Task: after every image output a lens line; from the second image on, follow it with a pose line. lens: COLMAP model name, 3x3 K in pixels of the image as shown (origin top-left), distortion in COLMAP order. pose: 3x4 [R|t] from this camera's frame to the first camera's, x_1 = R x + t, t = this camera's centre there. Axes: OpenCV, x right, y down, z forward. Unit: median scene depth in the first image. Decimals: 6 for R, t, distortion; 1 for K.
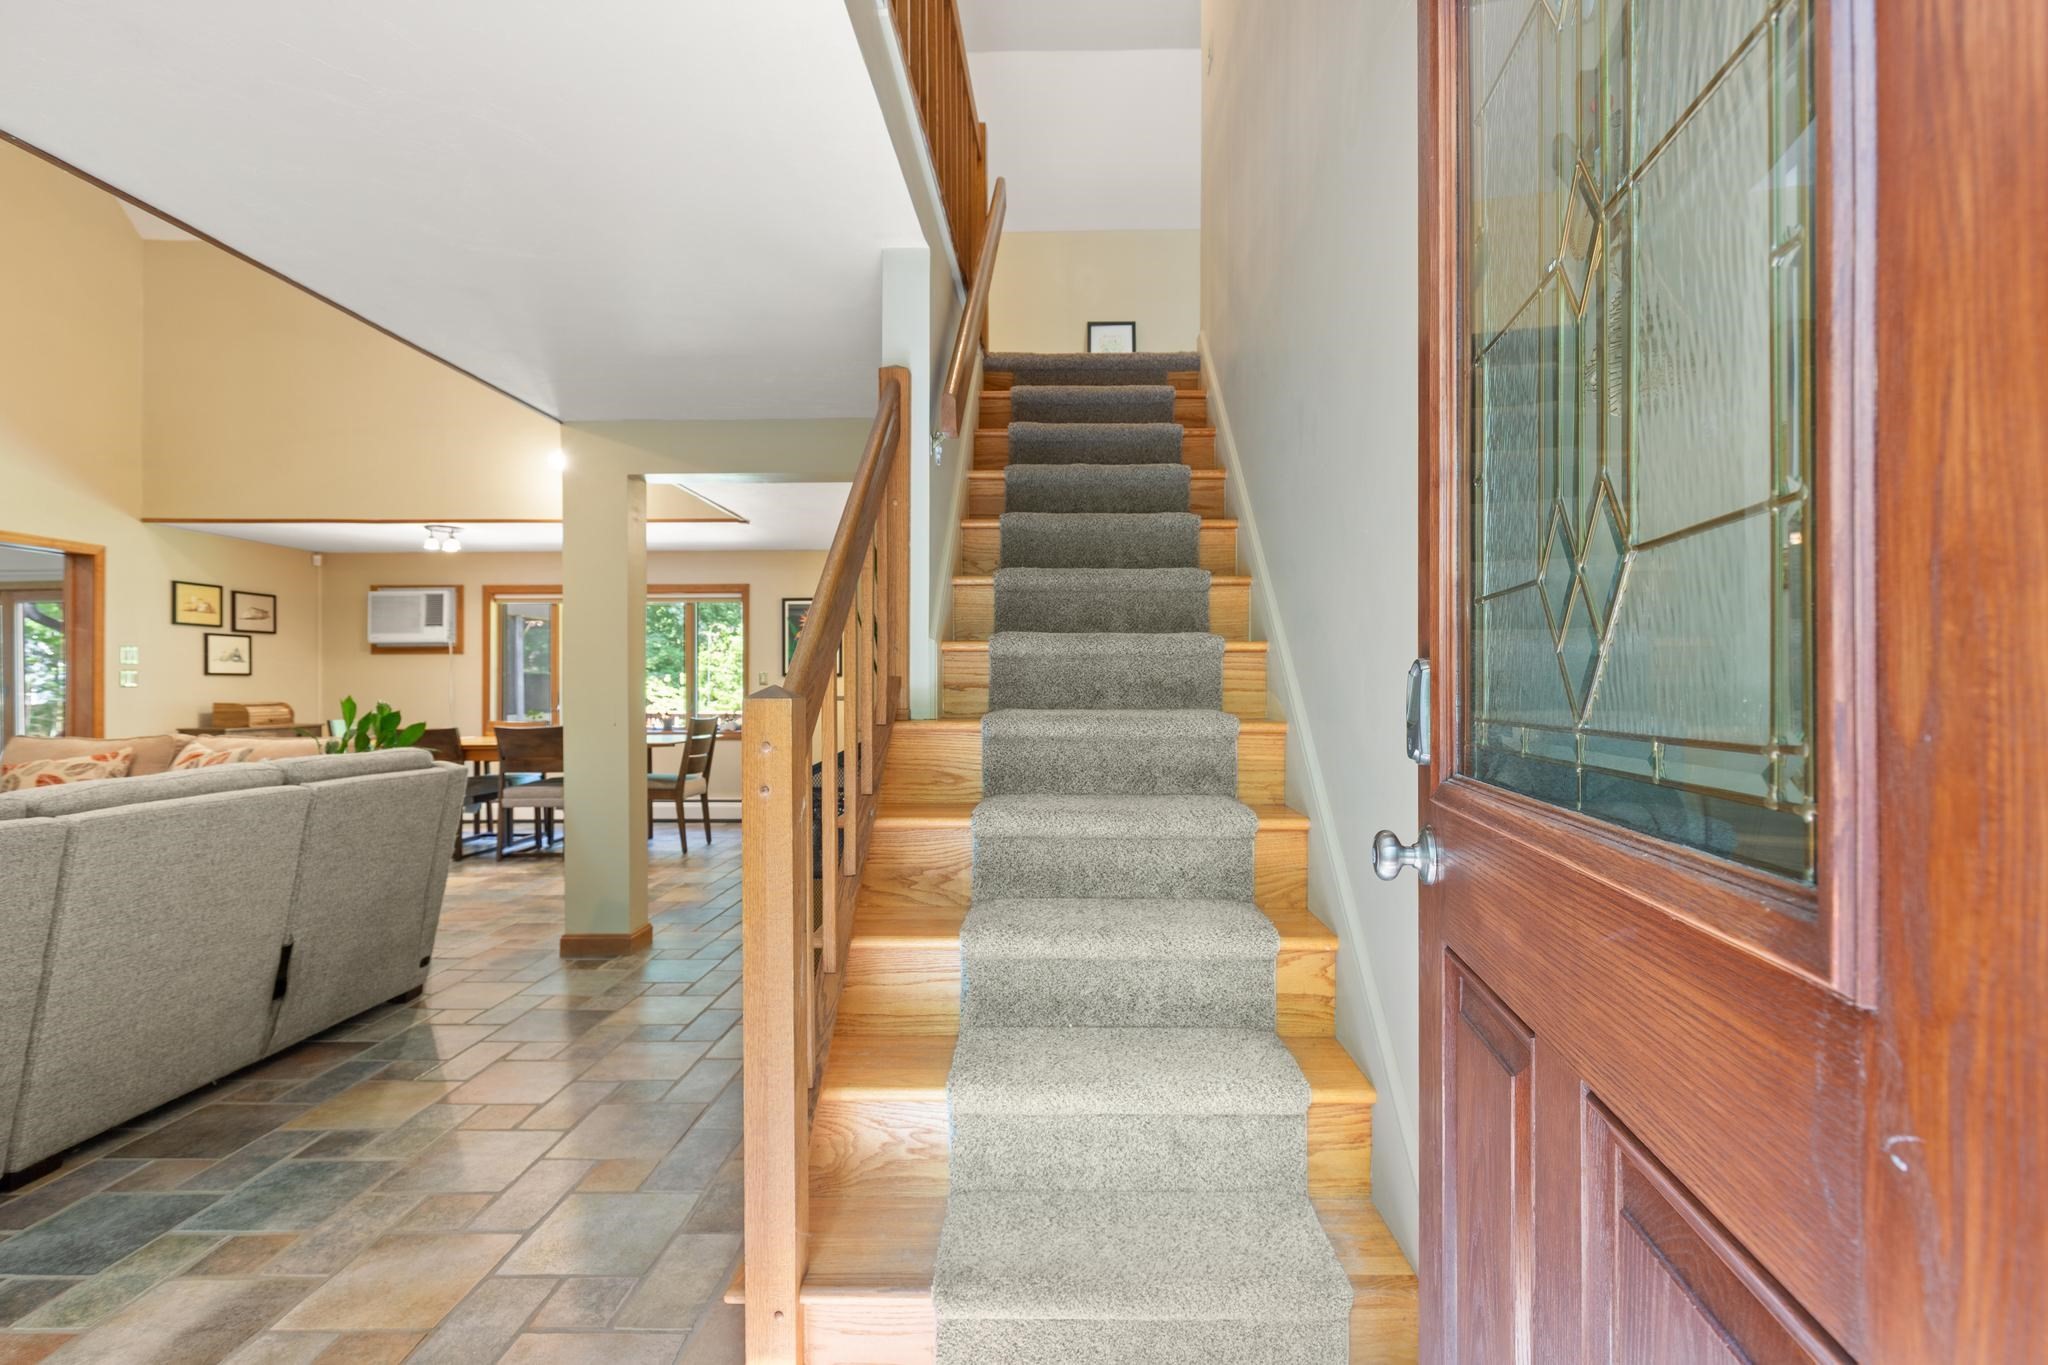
lens RADIAL K [[935.0, 0, 1029.0], [0, 935.0, 684.4], [0, 0, 1]] dist [0.004331, -0.000072]
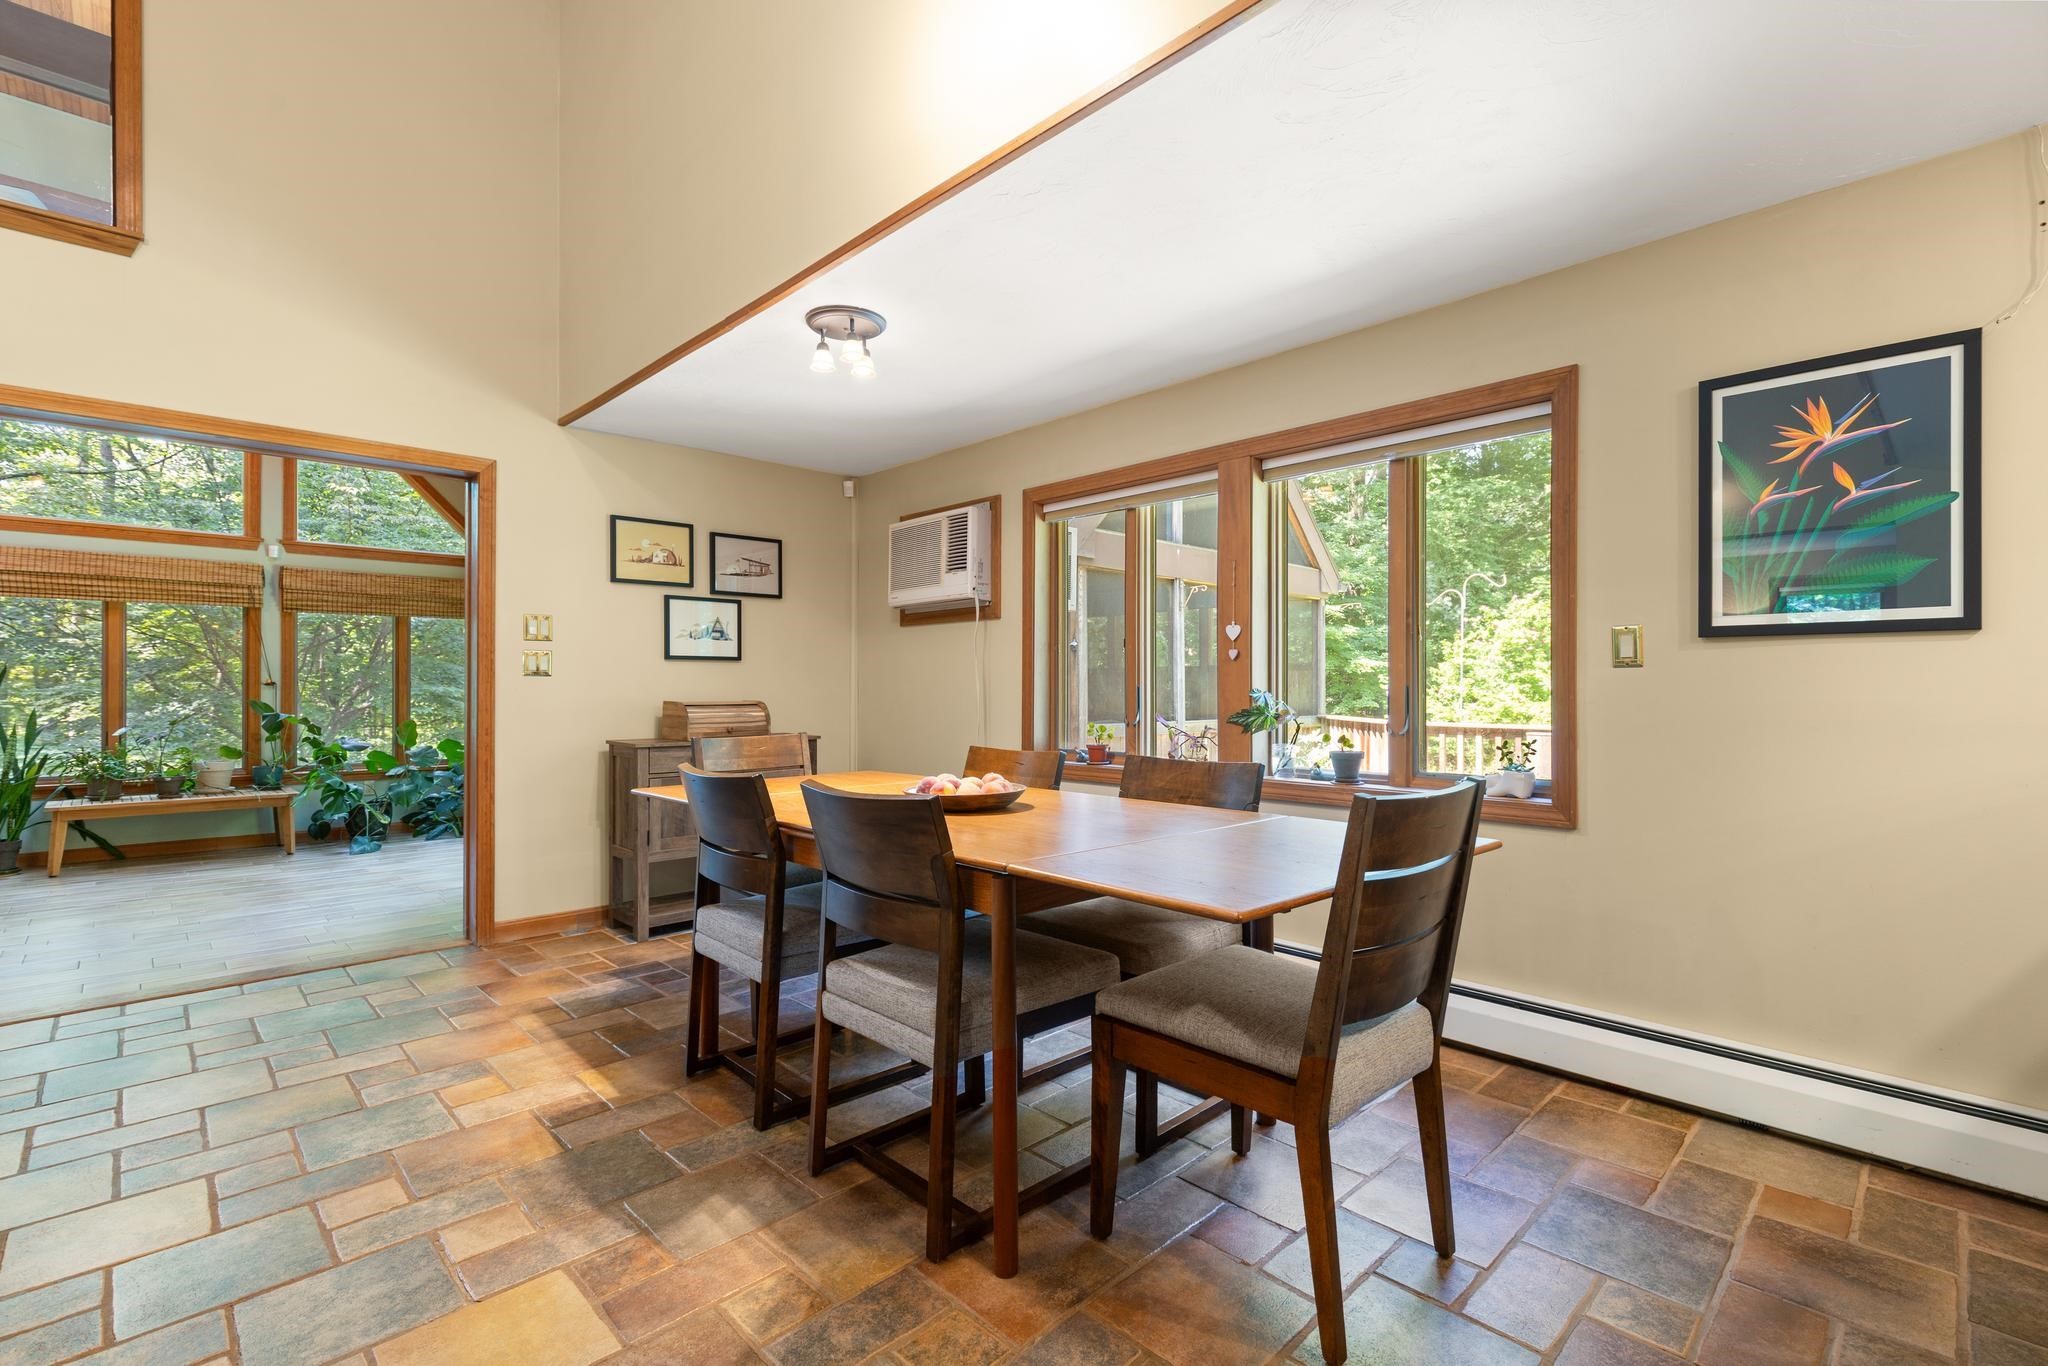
lens RADIAL K [[925.6, 0, 1043.8], [0, 925.6, 682.3], [0, 0, 1]] dist [0.004374, -0.000113]
pose [[0.724847, -0.003543, -0.688901, -0.218636], [0.001270, 0.999992, -0.003806, 0.008348], [0.688909, 0.001884, 0.724846, 0.657294]]
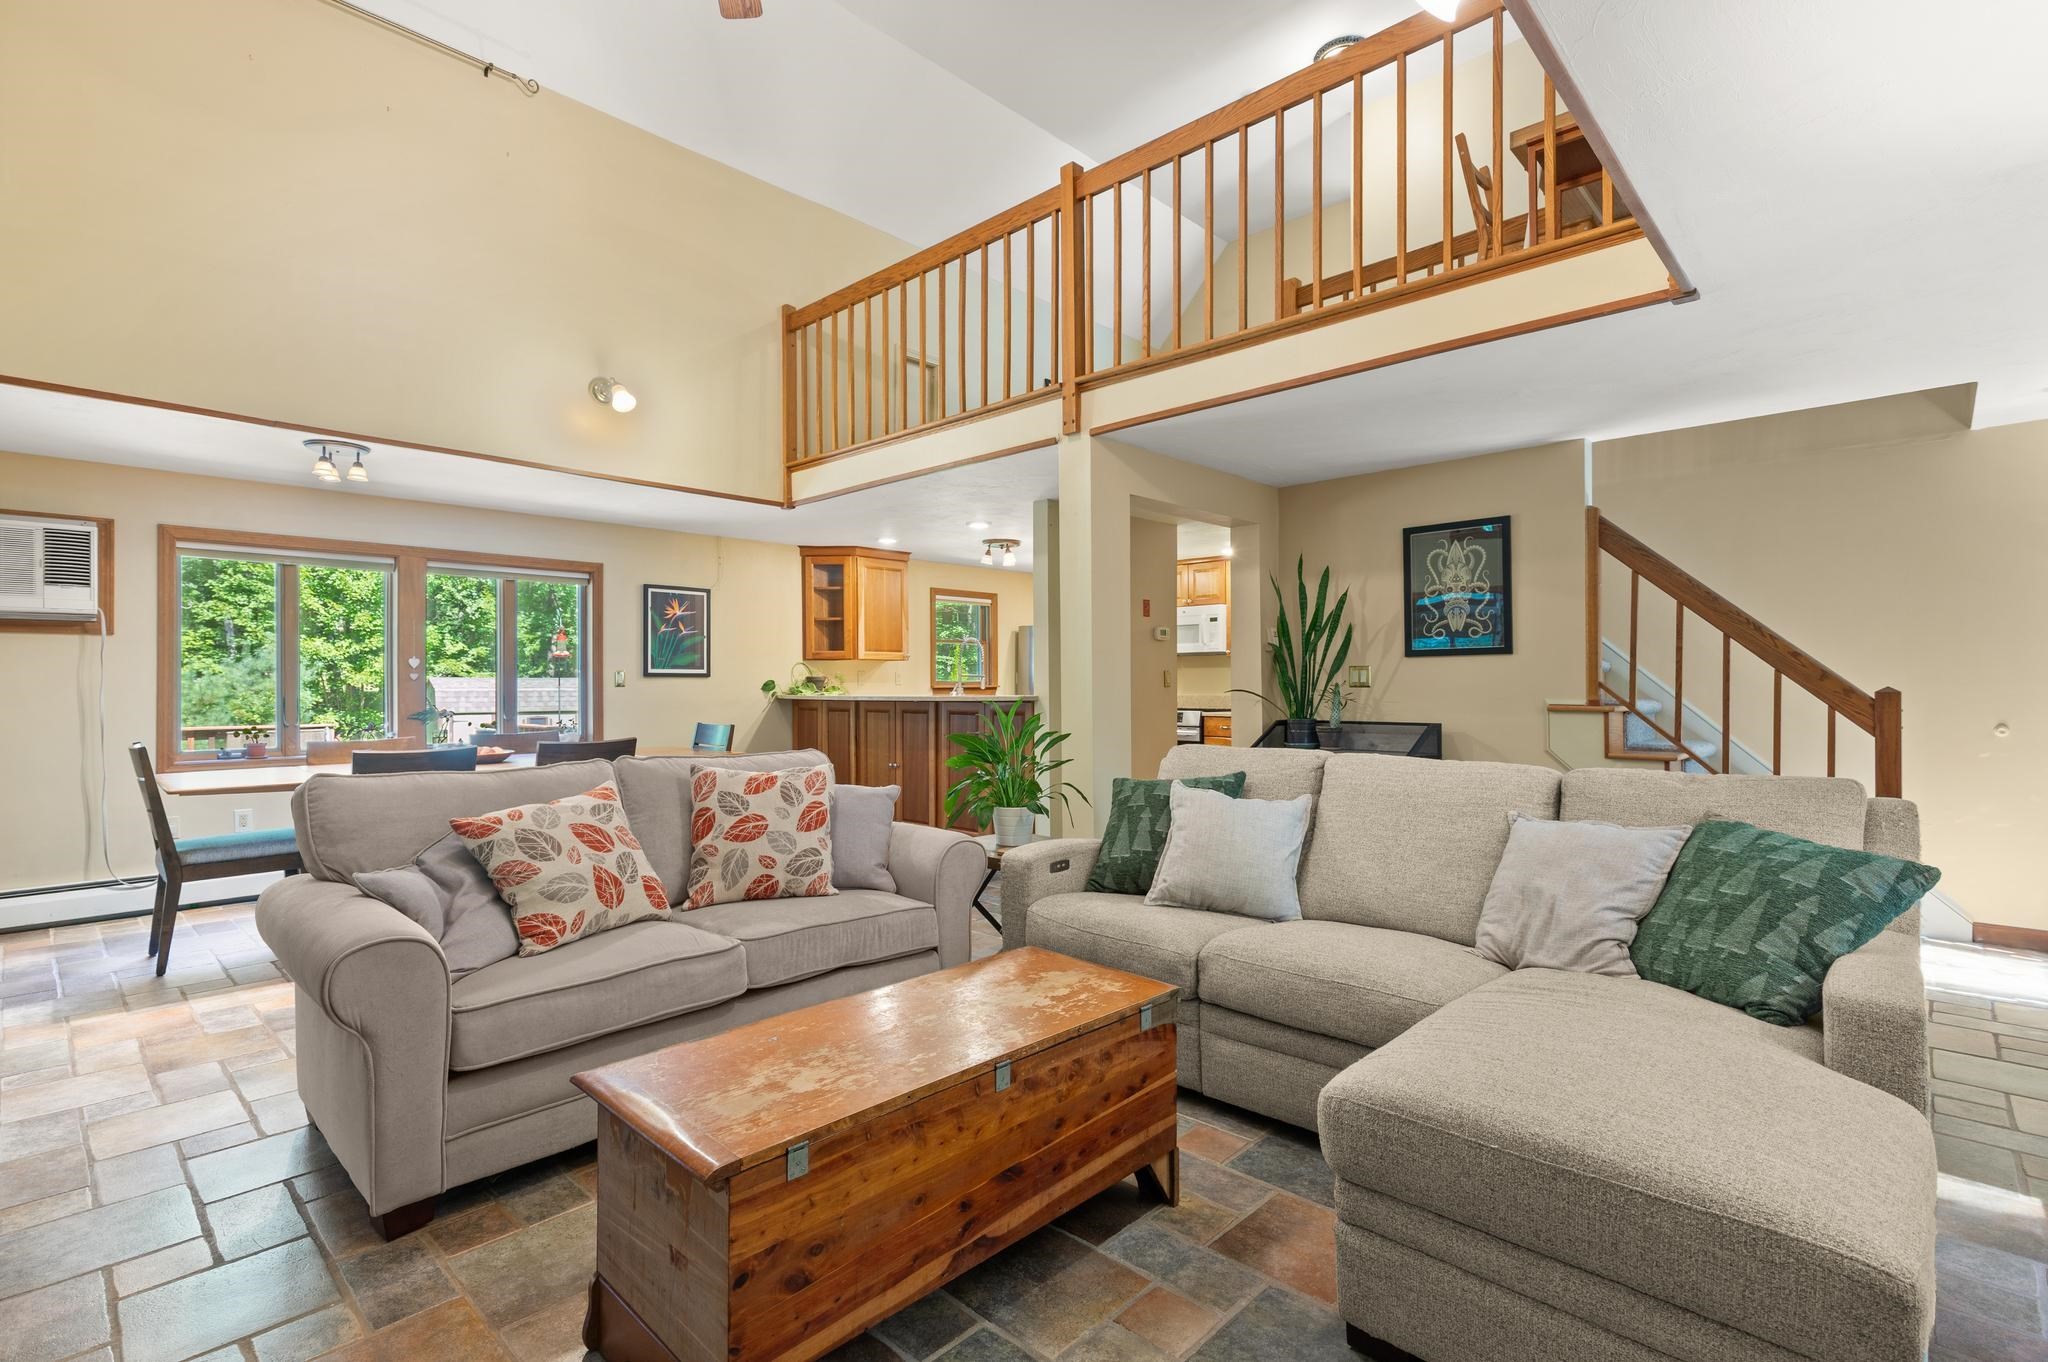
lens RADIAL K [[935.0, 0, 1029.0], [0, 935.0, 682.9], [0, 0, 1]] dist [0.004331, -0.000072]
pose [[0.655585, 0.000108, 0.755121, -0.716067], [0.004629, 0.999981, -0.004162, 0.003509], [-0.755107, 0.006224, 0.655572, 0.177497]]
